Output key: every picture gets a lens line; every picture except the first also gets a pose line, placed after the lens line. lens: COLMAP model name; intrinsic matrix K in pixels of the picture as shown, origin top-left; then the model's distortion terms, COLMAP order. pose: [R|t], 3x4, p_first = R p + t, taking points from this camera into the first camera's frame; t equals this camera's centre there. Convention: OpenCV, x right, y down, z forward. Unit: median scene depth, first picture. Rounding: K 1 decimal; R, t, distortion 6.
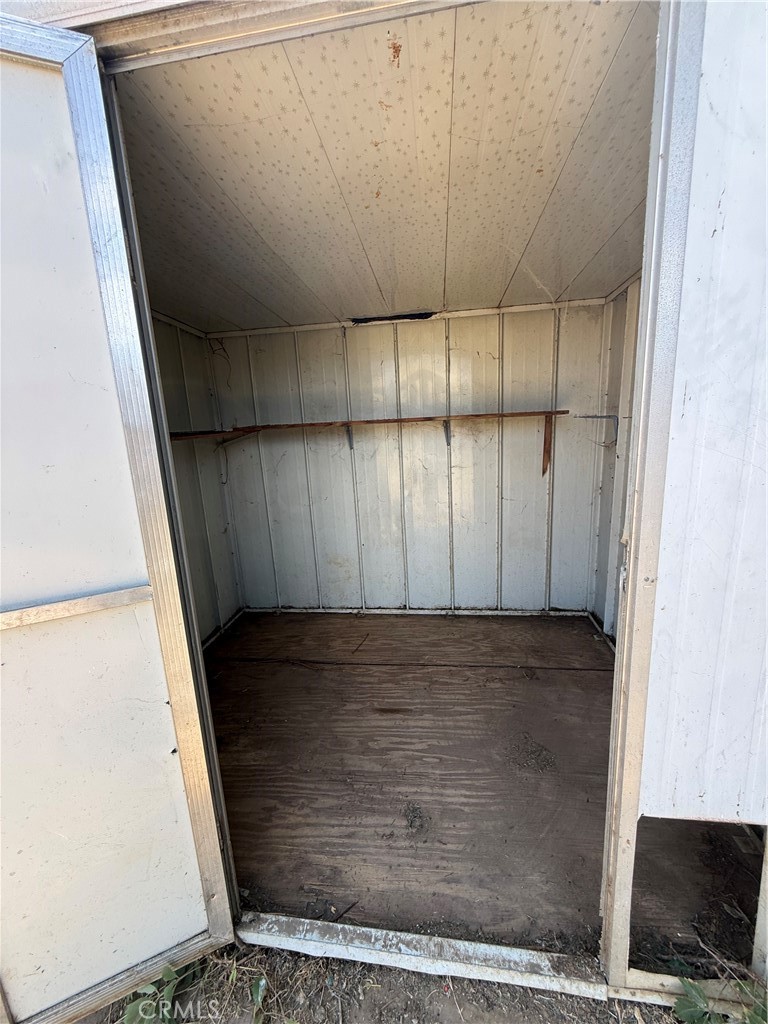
lens RADIAL K [[410.7, 0, 383.3], [0, 410.7, 513.5], [0, 0, 1]] dist [-0.000996, 0.000481]
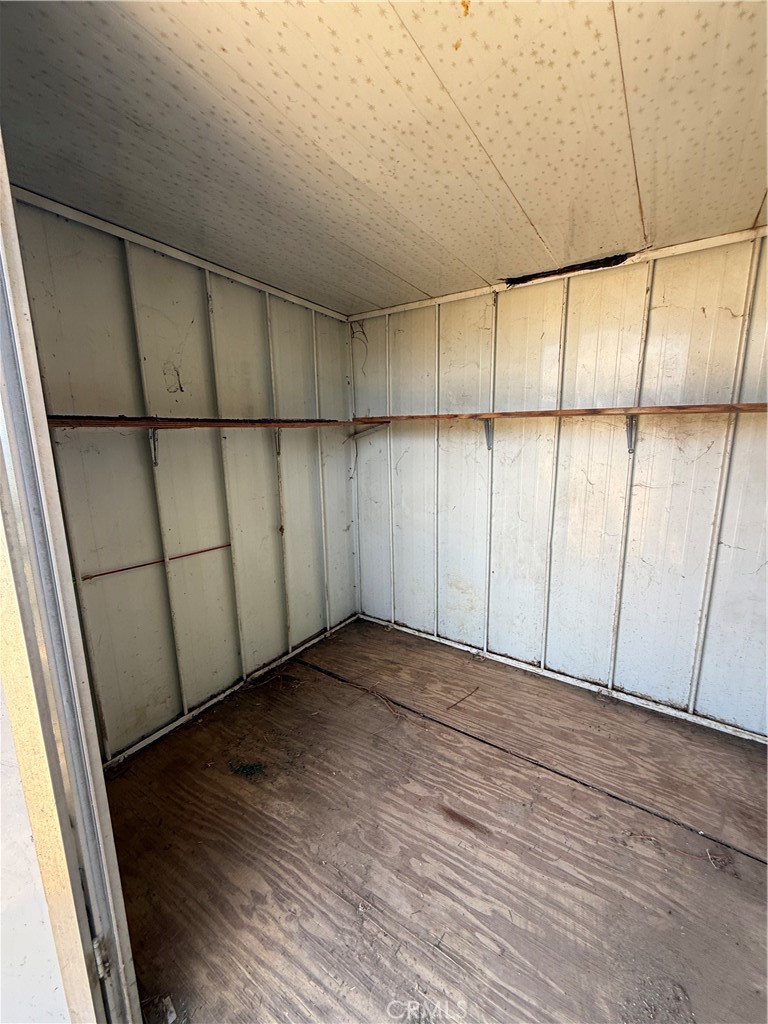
lens RADIAL K [[410.7, 0, 383.3], [0, 410.7, 511.8], [0, 0, 1]] dist [-0.000996, 0.000481]
pose [[0.886830, 0.127881, -0.444048, 0.113834], [-0.128720, 0.991274, 0.028404, -0.038031], [0.443806, 0.031968, 0.895553, 0.226976]]
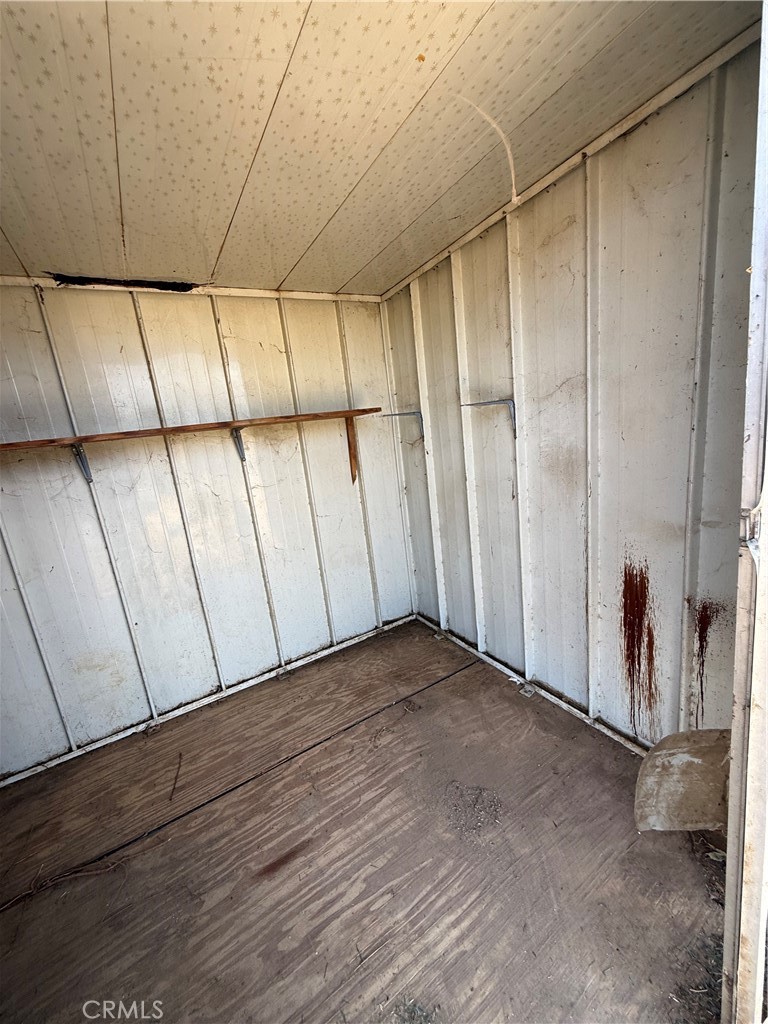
lens RADIAL K [[410.7, 0, 383.2], [0, 410.7, 511.7], [0, 0, 1]] dist [-0.000996, 0.000481]
pose [[0.781220, -0.170167, 0.600615, -0.119837], [0.208526, 0.977999, 0.005859, -0.023557], [-0.588398, 0.120666, 0.799517, 0.252162]]
